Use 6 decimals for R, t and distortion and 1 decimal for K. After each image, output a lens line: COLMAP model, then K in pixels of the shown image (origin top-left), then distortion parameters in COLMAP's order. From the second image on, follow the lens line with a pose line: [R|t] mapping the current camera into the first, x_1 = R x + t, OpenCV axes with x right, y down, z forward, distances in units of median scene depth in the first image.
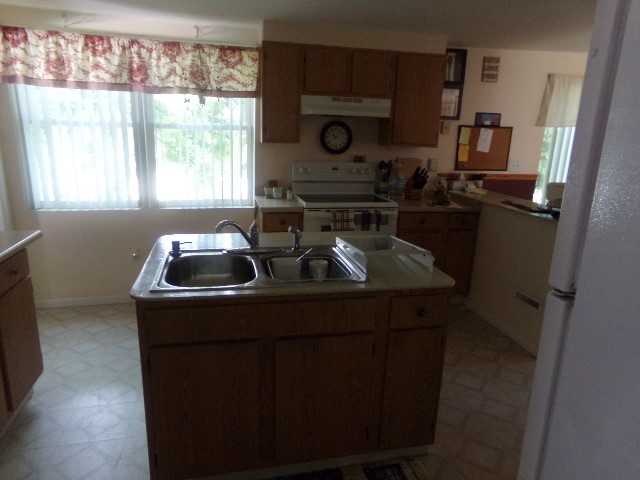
lens RADIAL K [[441.9, 0, 313.4], [0, 441.9, 248.2], [0, 0, 1]] dist [-0.061613, 0.097161]
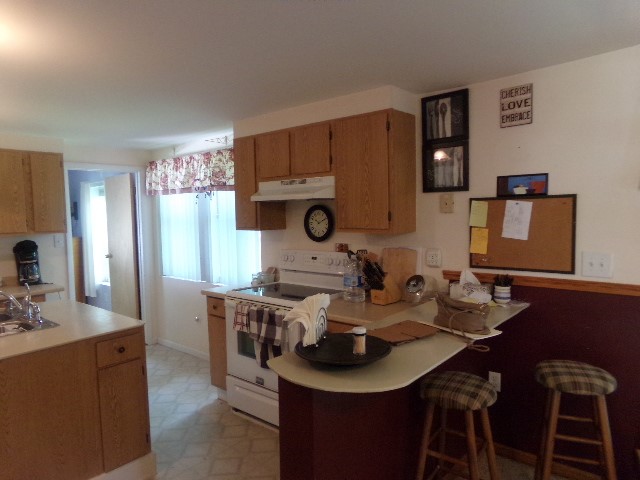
lens RADIAL K [[441.9, 0, 318.2], [0, 441.9, 242.5], [0, 0, 1]] dist [-0.061613, 0.097161]
pose [[0.600067, 0.010125, -0.799886, 0.735460], [-0.170383, 0.978593, -0.115433, -0.107324], [0.781594, 0.205555, 0.588947, 0.470673]]
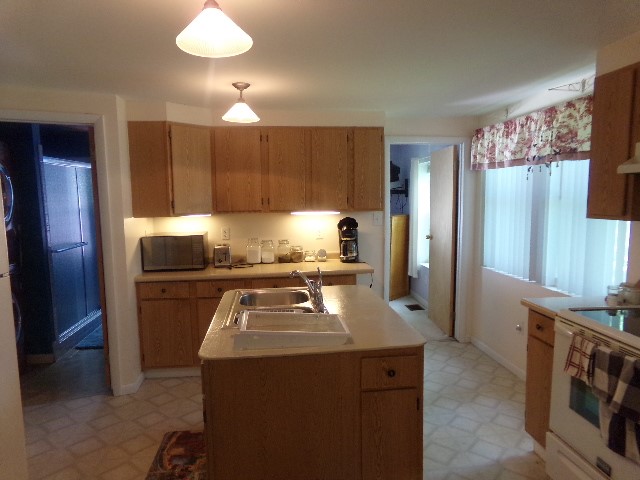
lens RADIAL K [[441.9, 0, 317.1], [0, 441.9, 243.8], [0, 0, 1]] dist [-0.061613, 0.097161]
pose [[-0.101138, 0.076494, -0.991927, 0.543542], [-0.254257, 0.961942, 0.100106, -0.140818], [0.961834, 0.262329, -0.077840, 0.569766]]
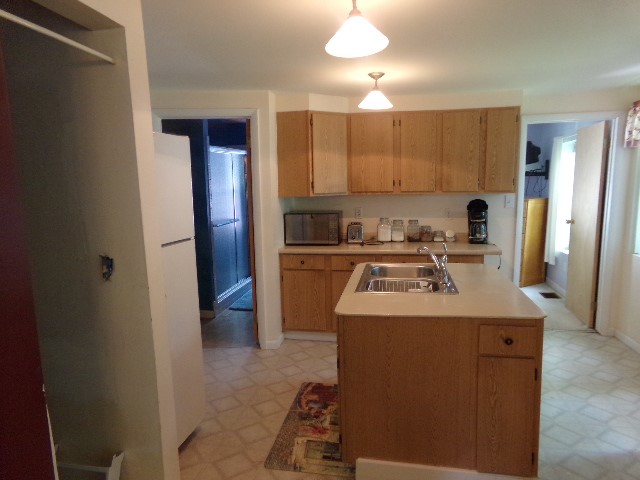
lens RADIAL K [[441.9, 0, 319.0], [0, 441.9, 244.4], [0, 0, 1]] dist [-0.061613, 0.097161]
pose [[-0.379941, 0.105264, -0.919002, 0.610170], [-0.240021, 0.948256, 0.207846, -0.138880], [0.893328, 0.299549, -0.335016, 0.585690]]
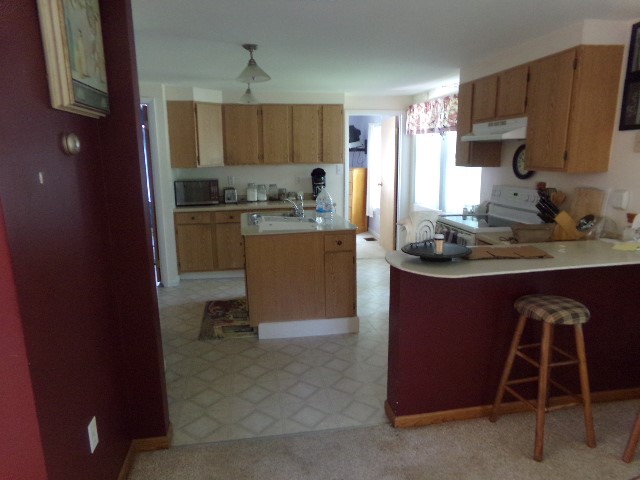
lens RADIAL K [[441.9, 0, 310.6], [0, 441.9, 239.4], [0, 0, 1]] dist [-0.061613, 0.097161]
pose [[-0.053764, 0.159958, -0.985659, 0.990479], [-0.254395, 0.952322, 0.168424, -0.130327], [0.965605, 0.259802, -0.010509, 0.593434]]
